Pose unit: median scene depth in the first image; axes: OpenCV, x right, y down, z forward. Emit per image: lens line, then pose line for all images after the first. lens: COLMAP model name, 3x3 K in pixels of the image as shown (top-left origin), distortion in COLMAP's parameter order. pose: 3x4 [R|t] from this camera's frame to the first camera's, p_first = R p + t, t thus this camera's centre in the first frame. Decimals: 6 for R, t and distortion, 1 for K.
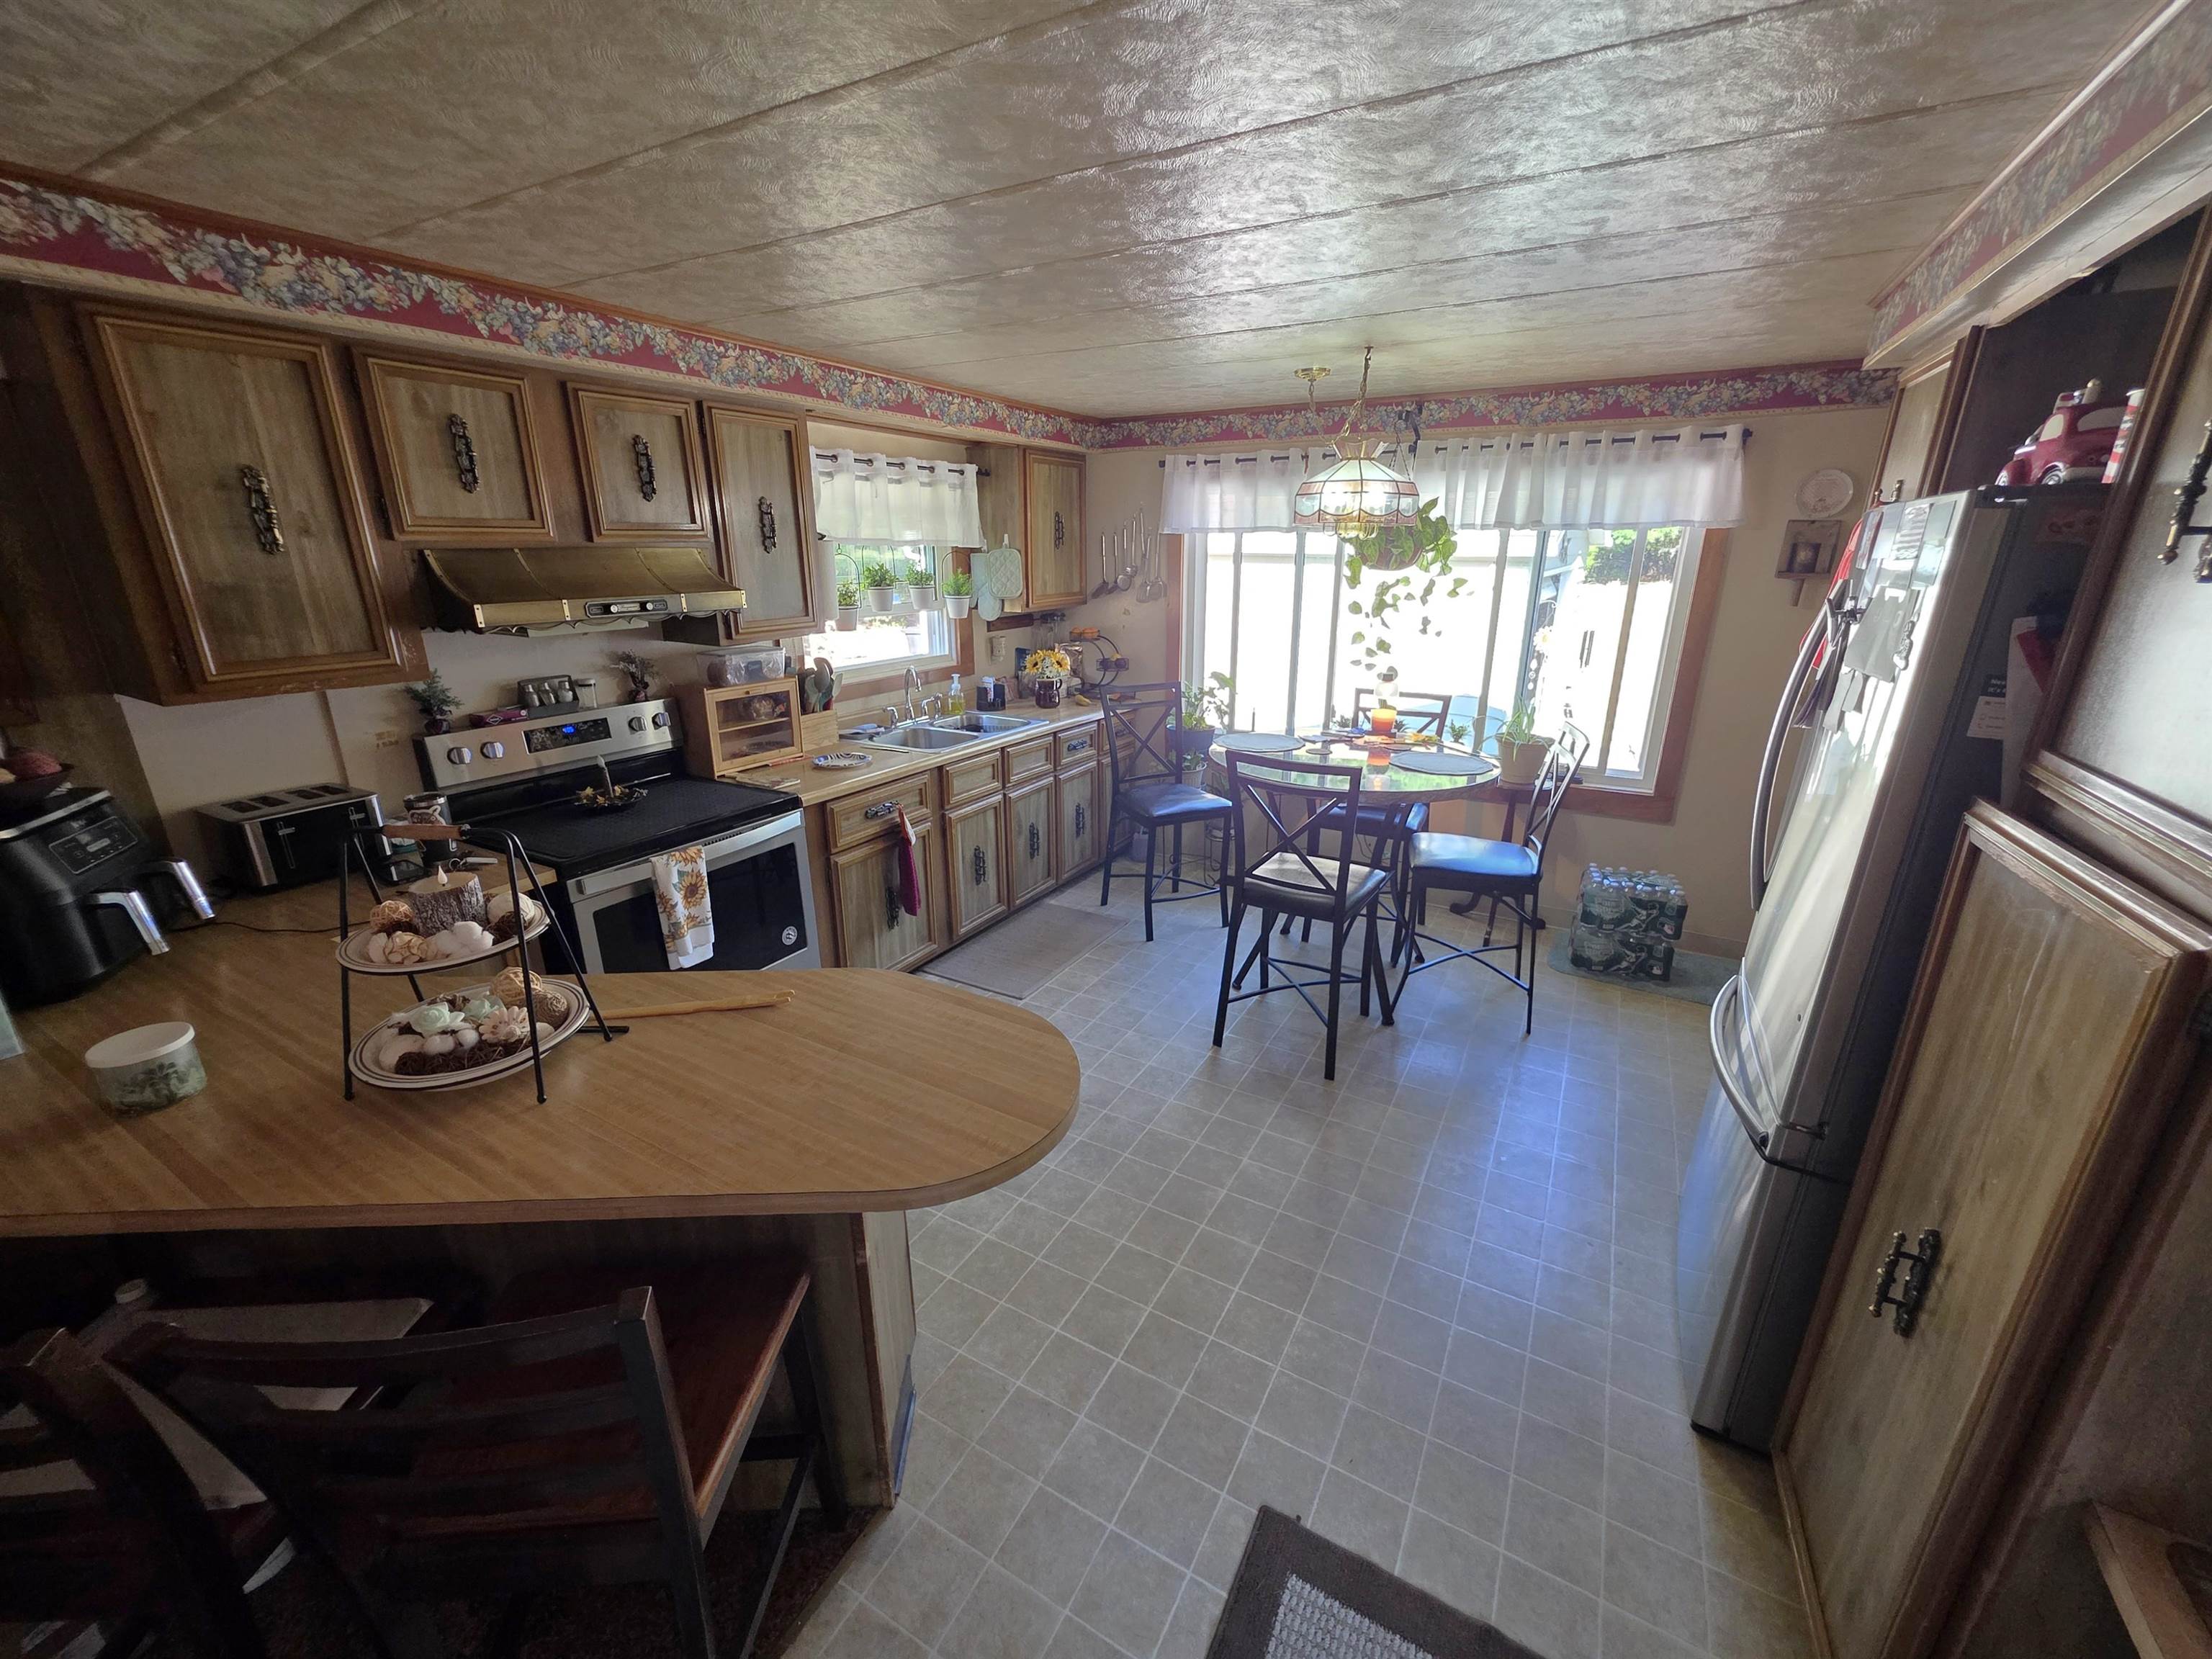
lens RADIAL K [[887.9, 0, 1107.0], [0, 887.9, 833.0], [0, 0, 1]] dist [-0.001056, 0.000503]
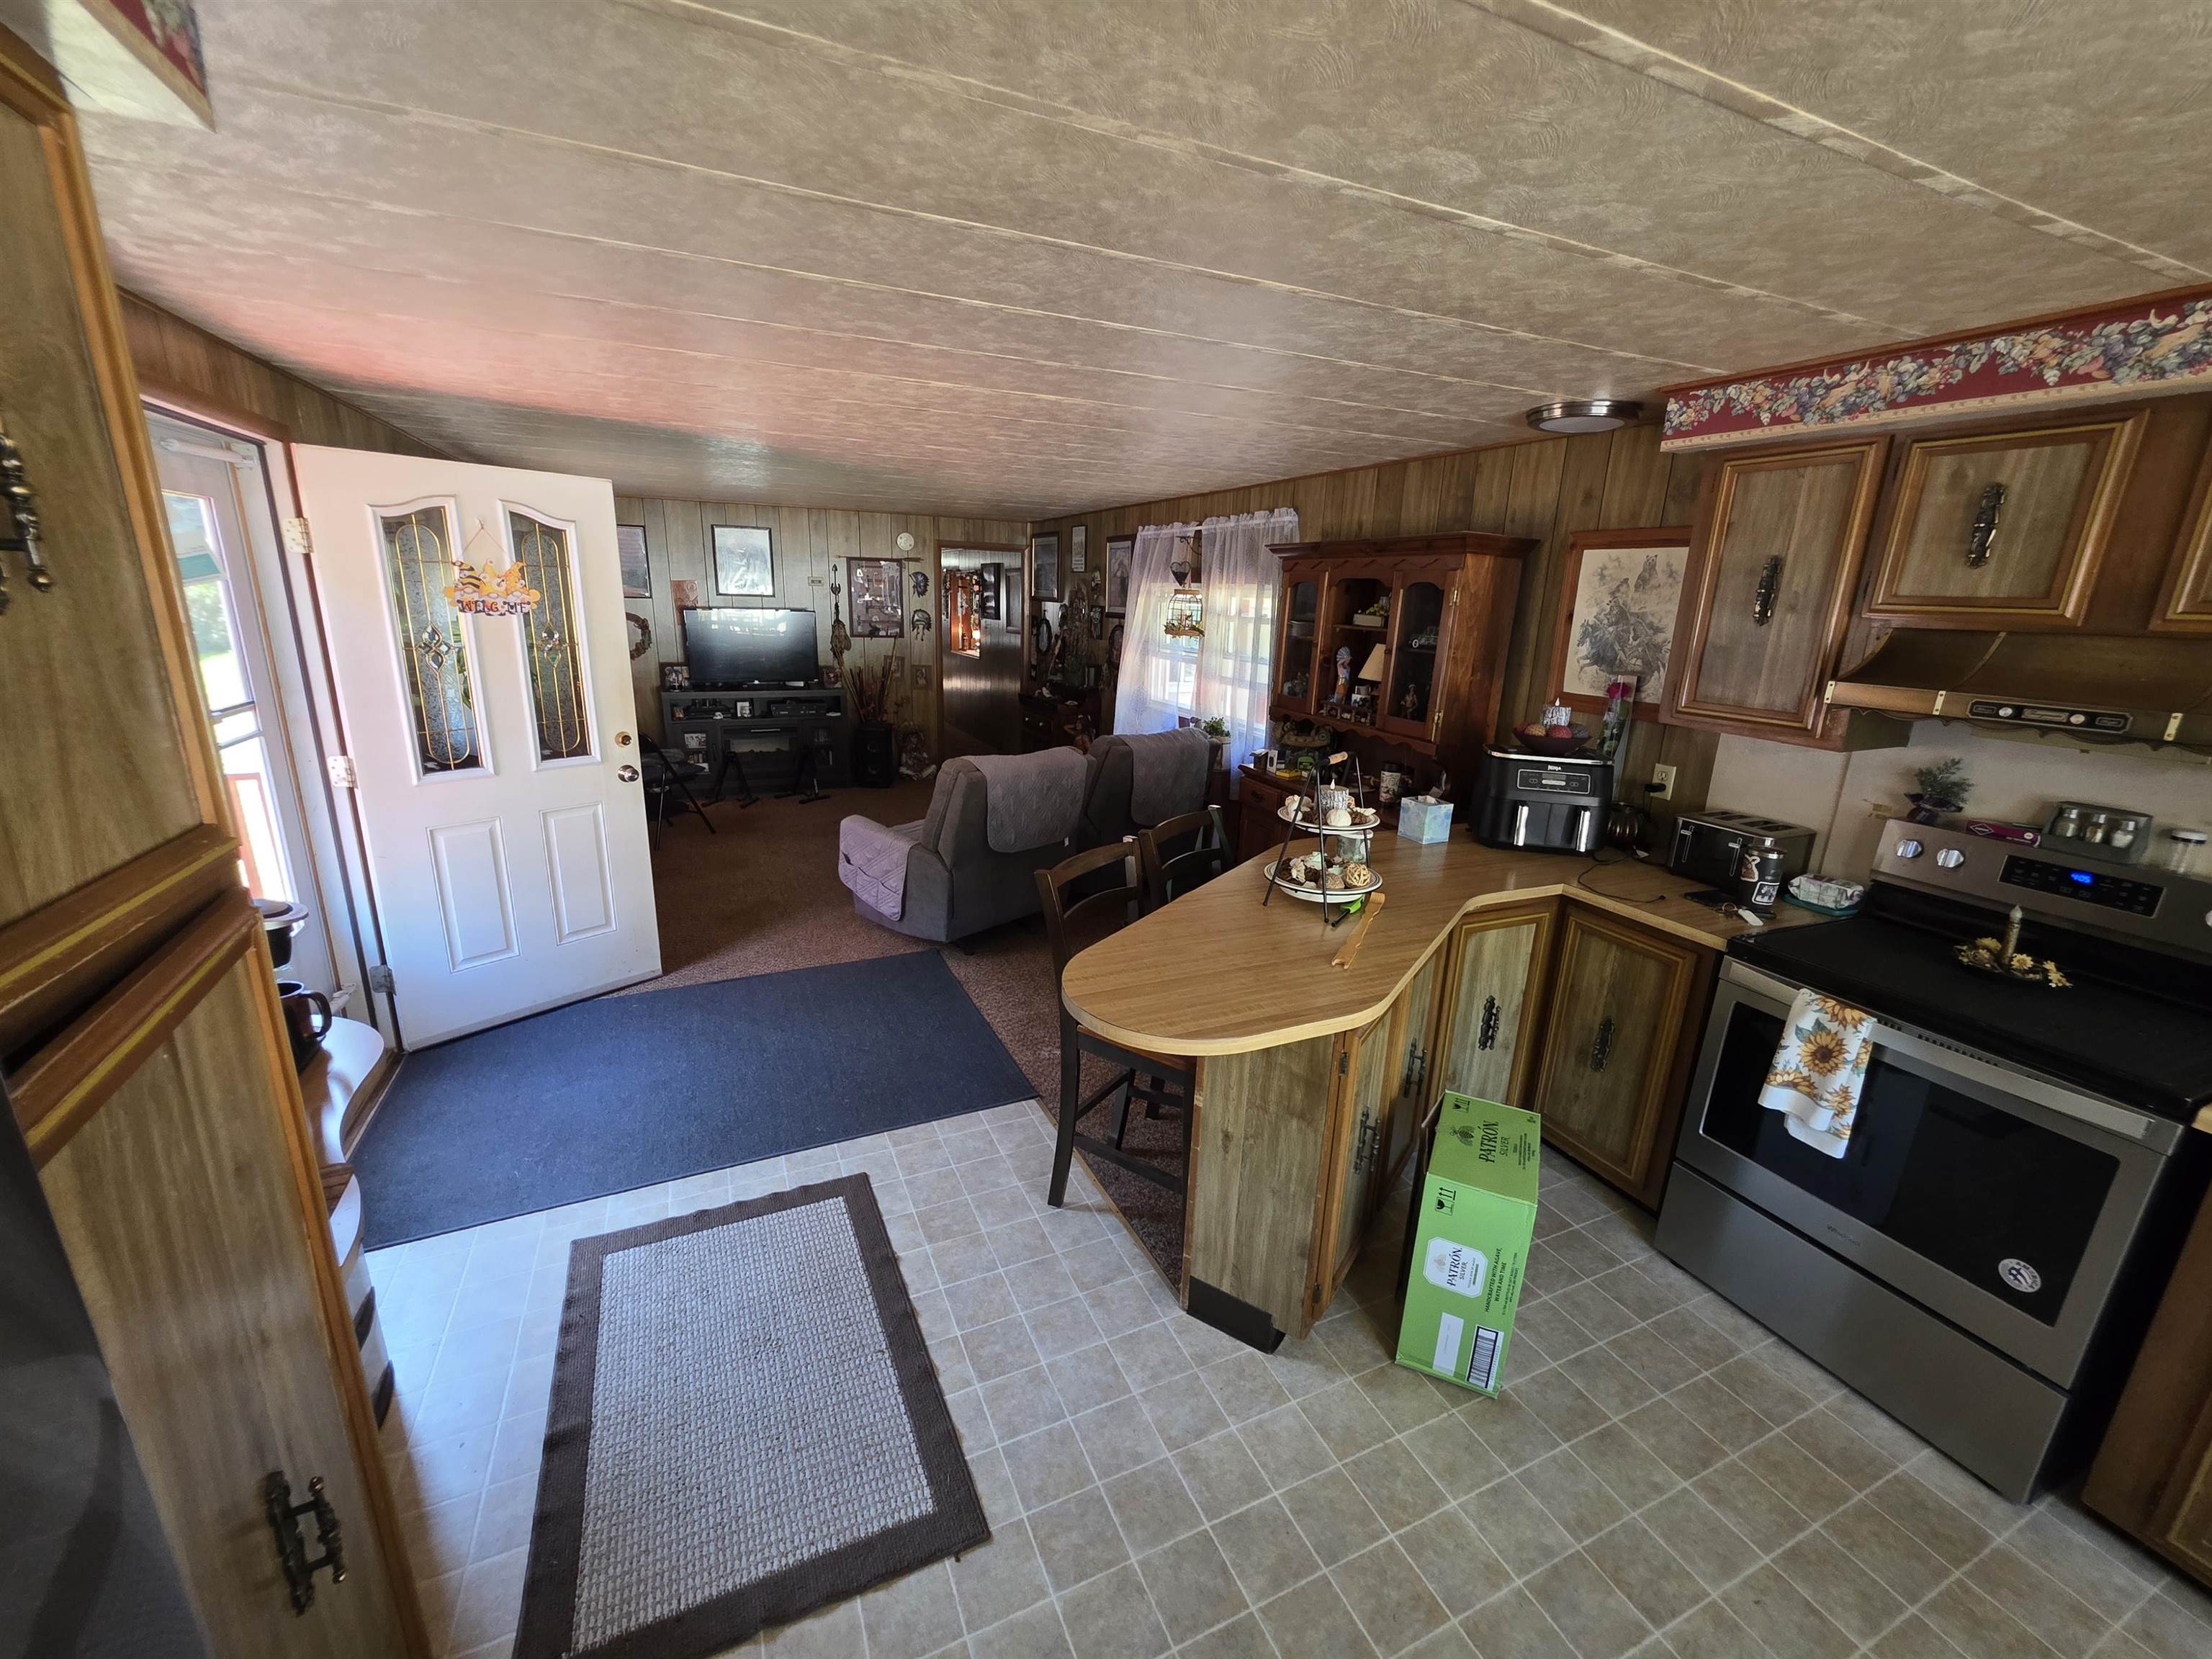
lens RADIAL K [[887.9, 0, 1102.4], [0, 887.9, 828.2], [0, 0, 1]] dist [-0.001056, 0.000503]
pose [[-0.592520, 0.186018, -0.783784, 0.425226], [-0.286326, 0.860804, 0.420753, -0.221272], [0.752952, 0.473723, -0.456782, 0.680798]]
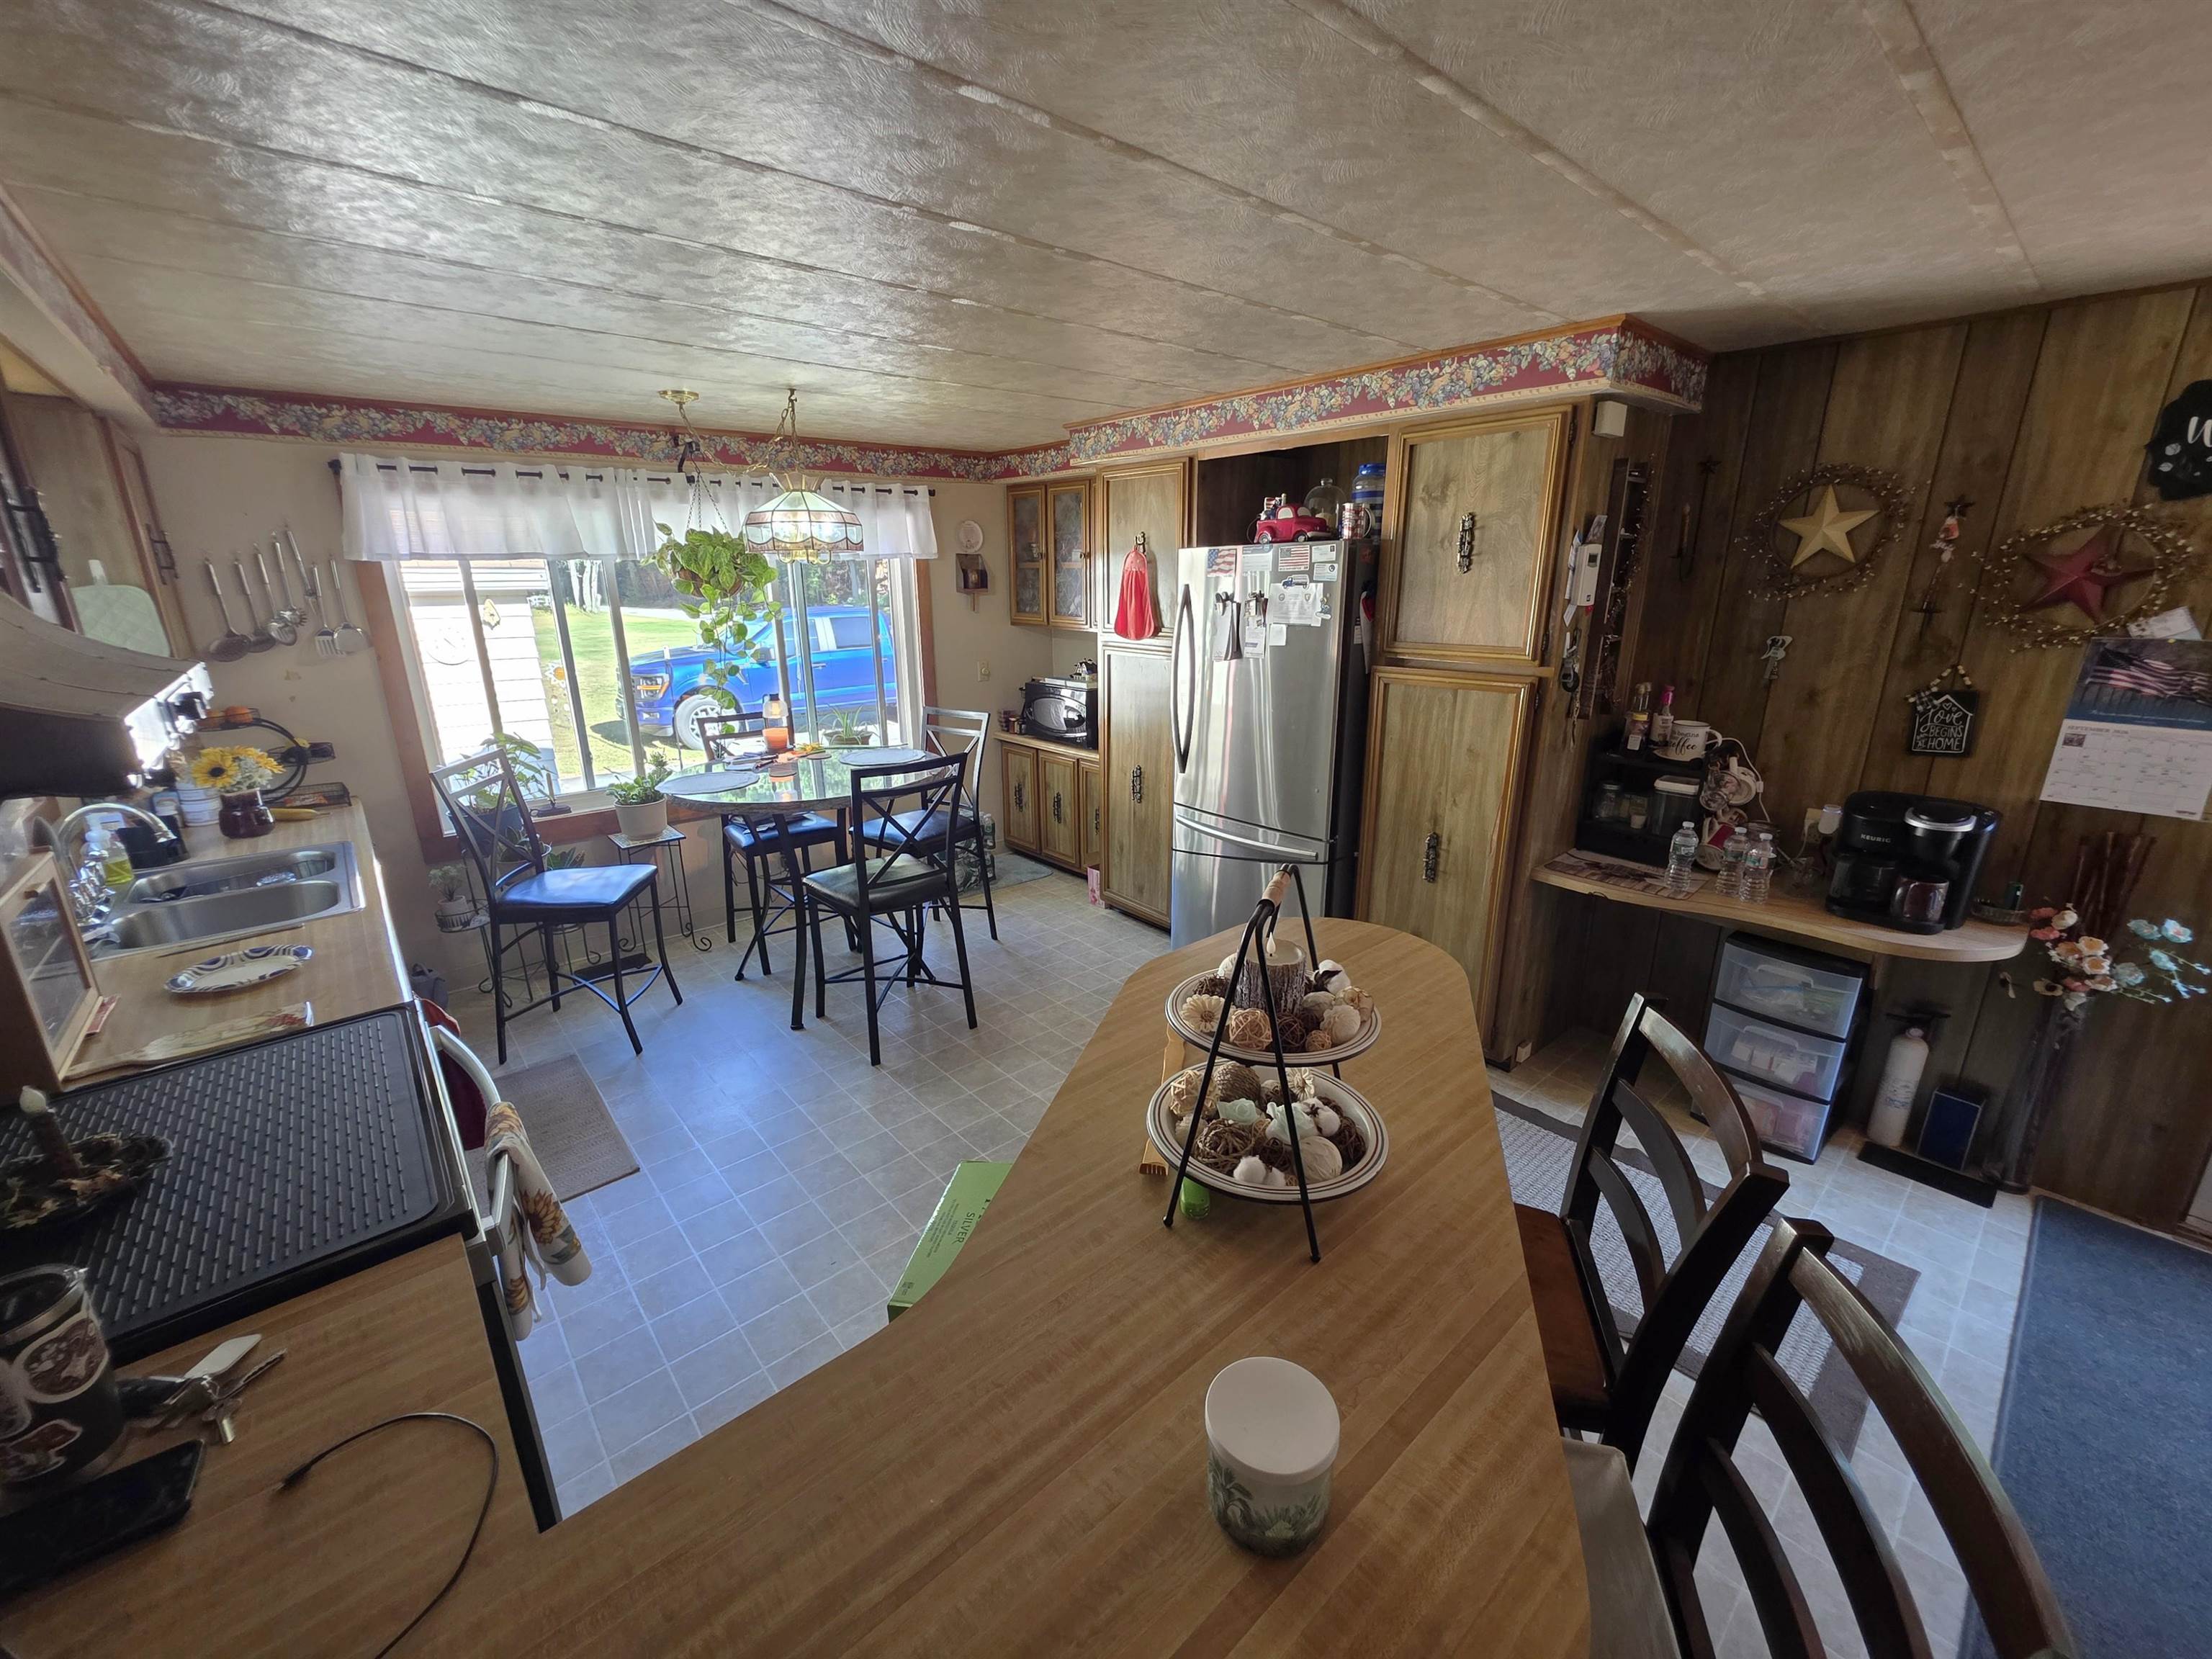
lens RADIAL K [[887.9, 0, 1110.6], [0, 887.9, 841.6], [0, 0, 1]] dist [-0.001056, 0.000503]
pose [[0.328044, -0.280035, 0.902202, -0.736623], [0.303116, 0.935754, 0.180235, -0.114083], [-0.894711, 0.214347, 0.391851, 0.362344]]
